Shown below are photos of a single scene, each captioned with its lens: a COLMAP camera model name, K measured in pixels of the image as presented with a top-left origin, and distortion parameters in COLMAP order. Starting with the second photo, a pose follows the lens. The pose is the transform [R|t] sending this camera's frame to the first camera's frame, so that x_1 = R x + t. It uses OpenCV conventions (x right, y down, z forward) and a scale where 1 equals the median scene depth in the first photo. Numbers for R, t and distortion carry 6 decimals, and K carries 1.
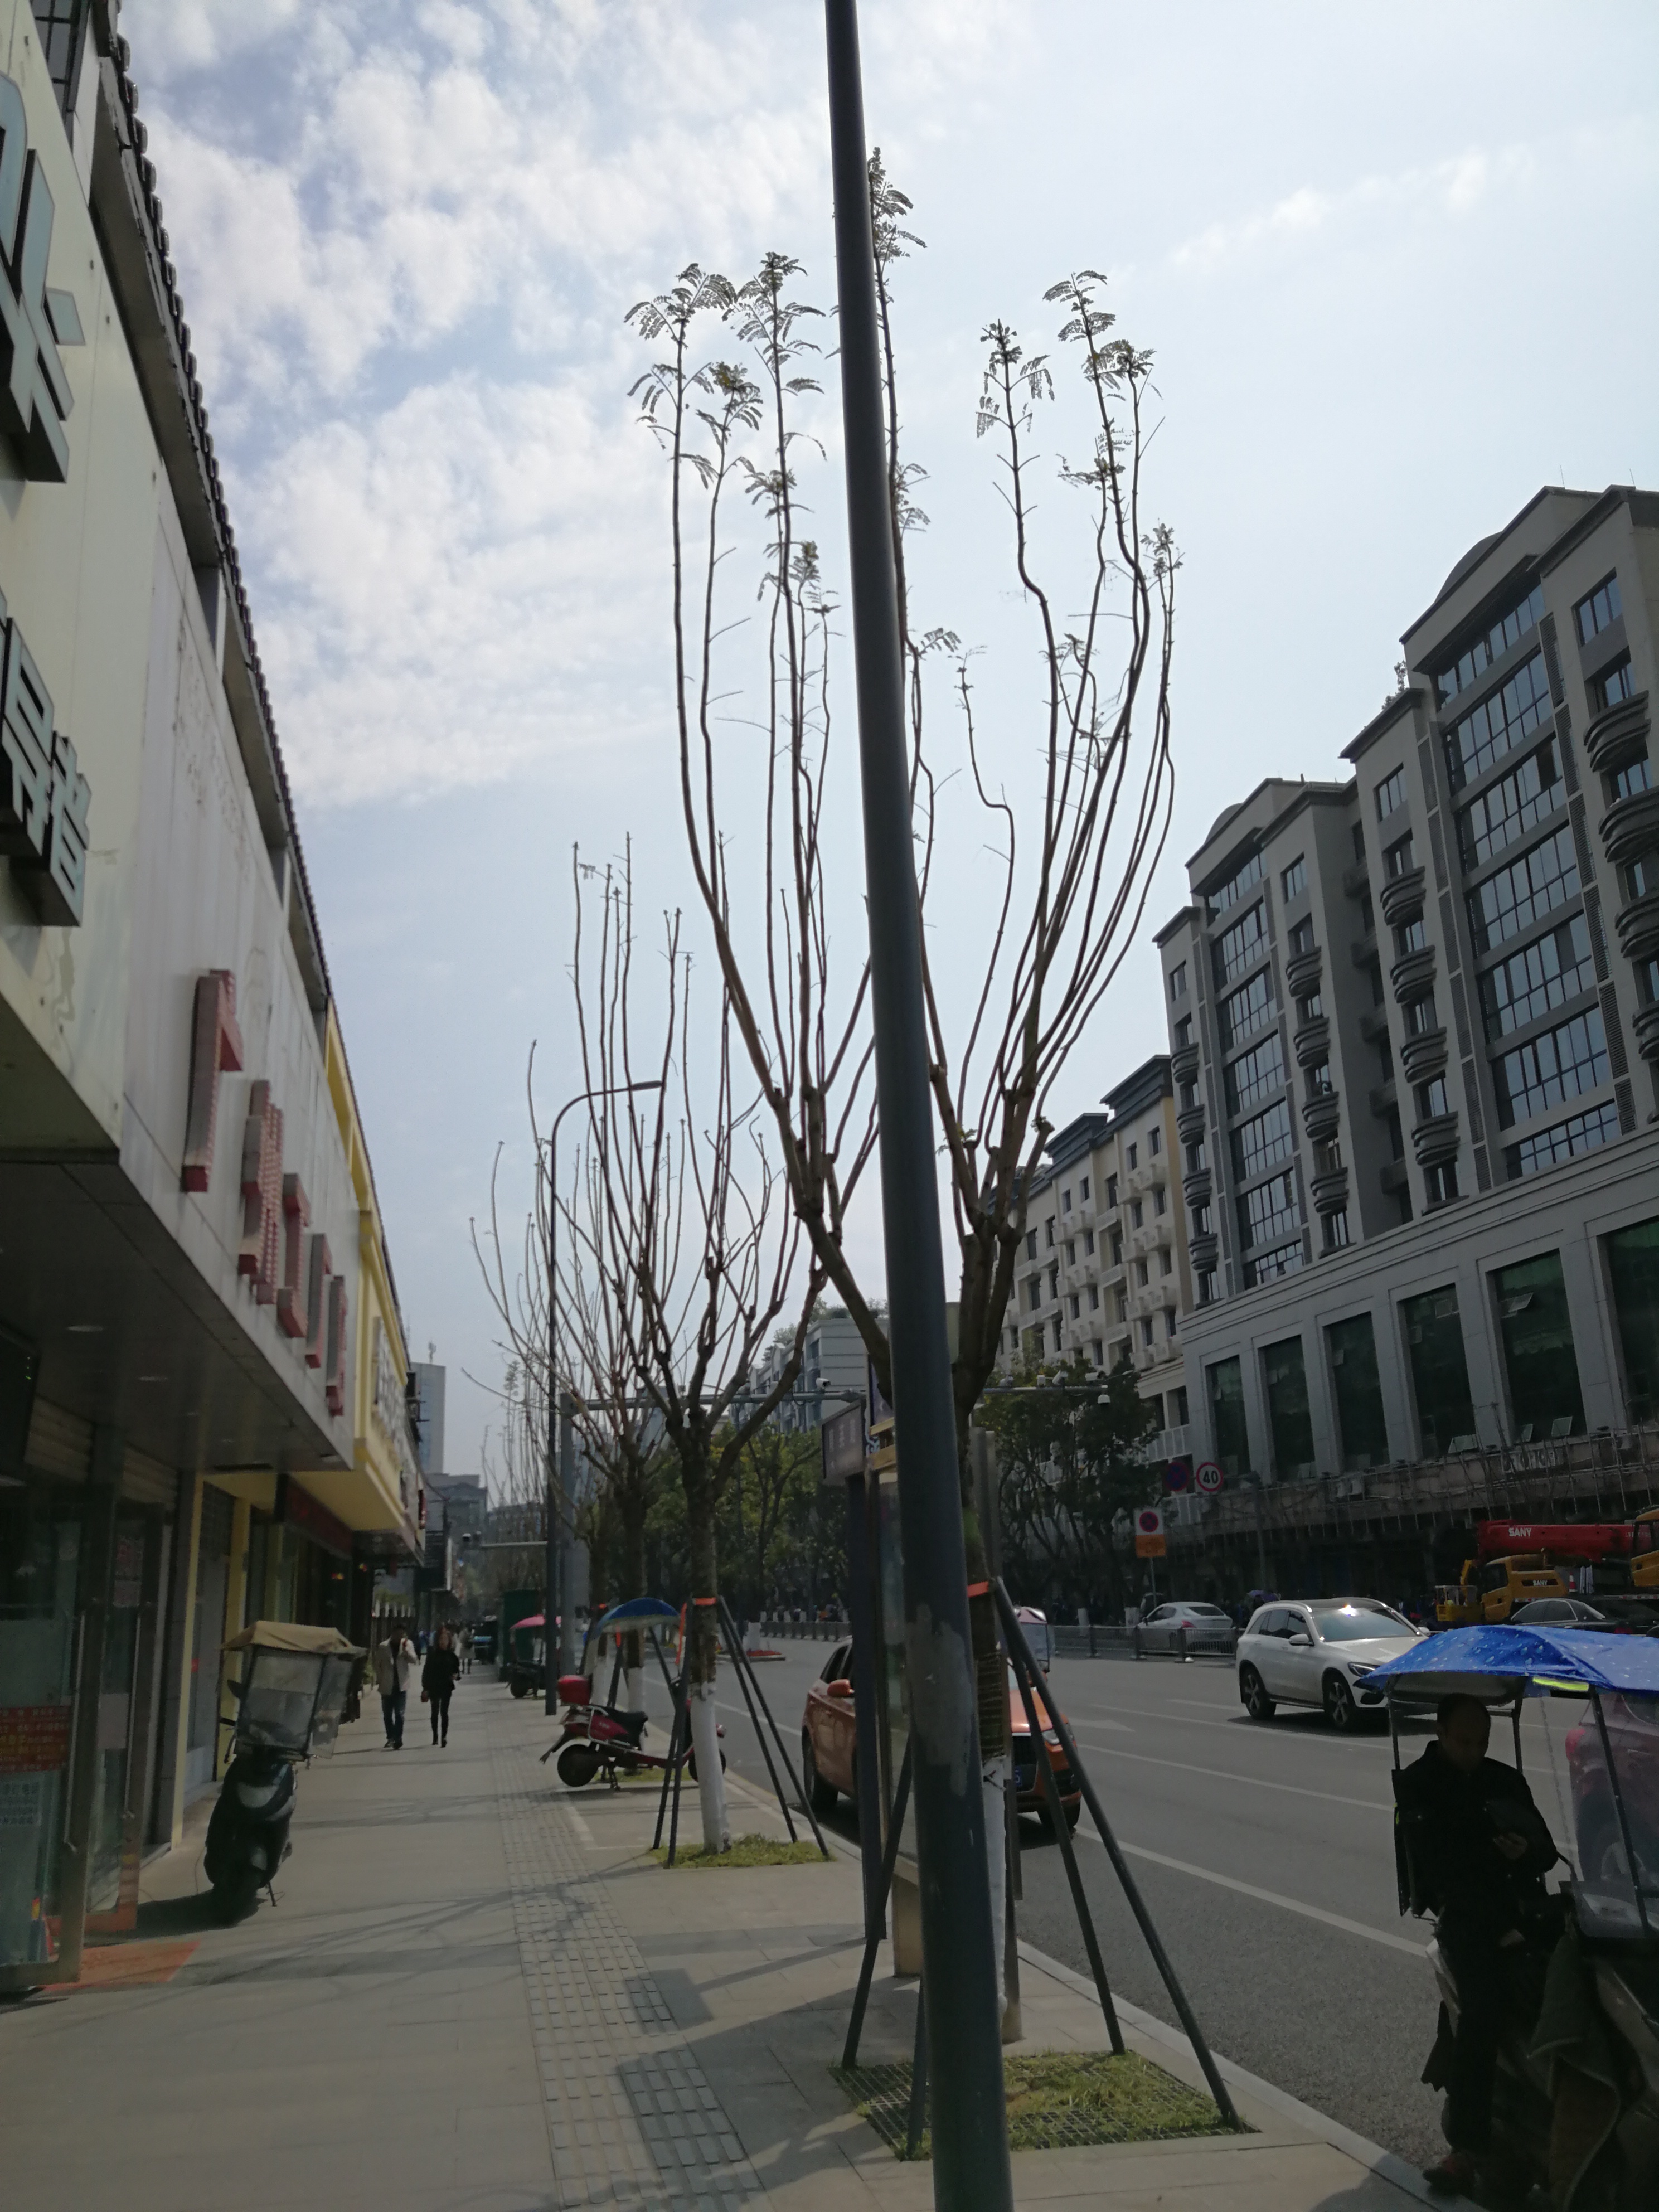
lens RADIAL K [[1746.7, 0, 829.5], [0, 1746.7, 1106.0], [0, 0, 1]] dist [0.003089, -0.149130]
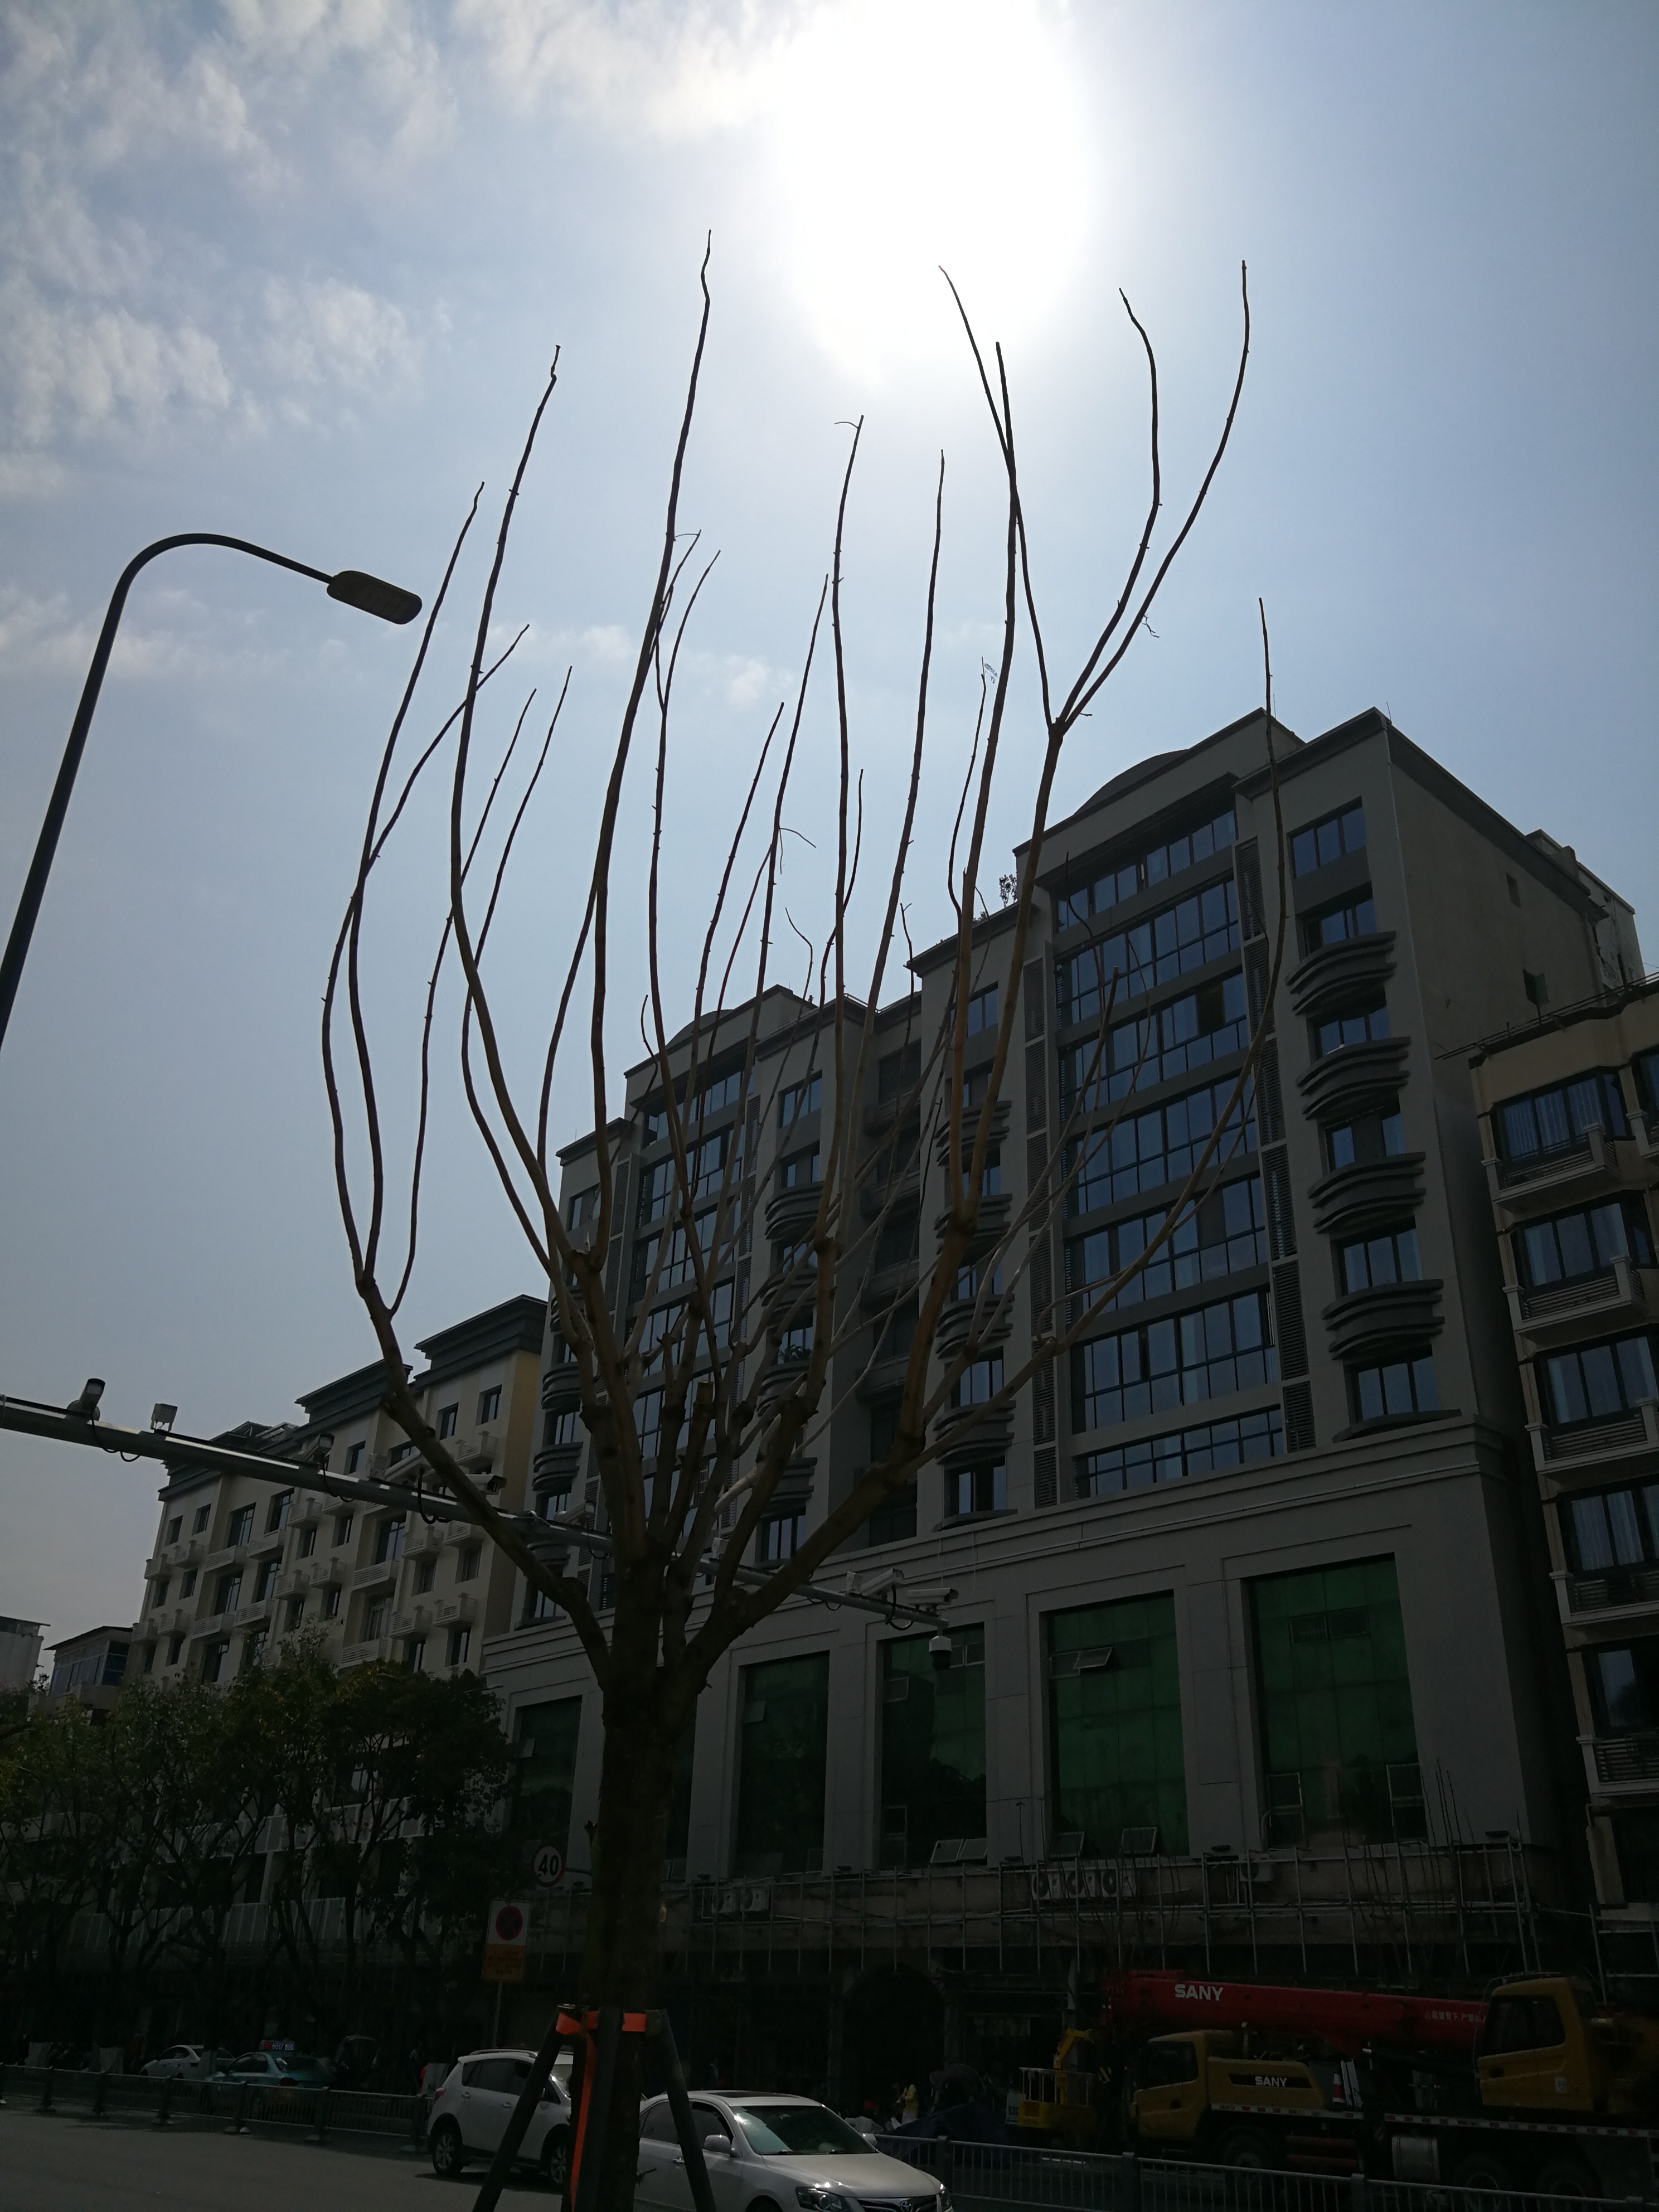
lens RADIAL K [[1695.6, 0, 834.5], [0, 1695.6, 1194.0], [0, 0, 1]] dist [0.006225, -0.005454]
pose [[0.840051, 0.291604, 0.457472, -0.078954], [-0.201631, 0.950672, -0.235728, 0.111361], [-0.503645, 0.105783, 0.857410, 0.394456]]
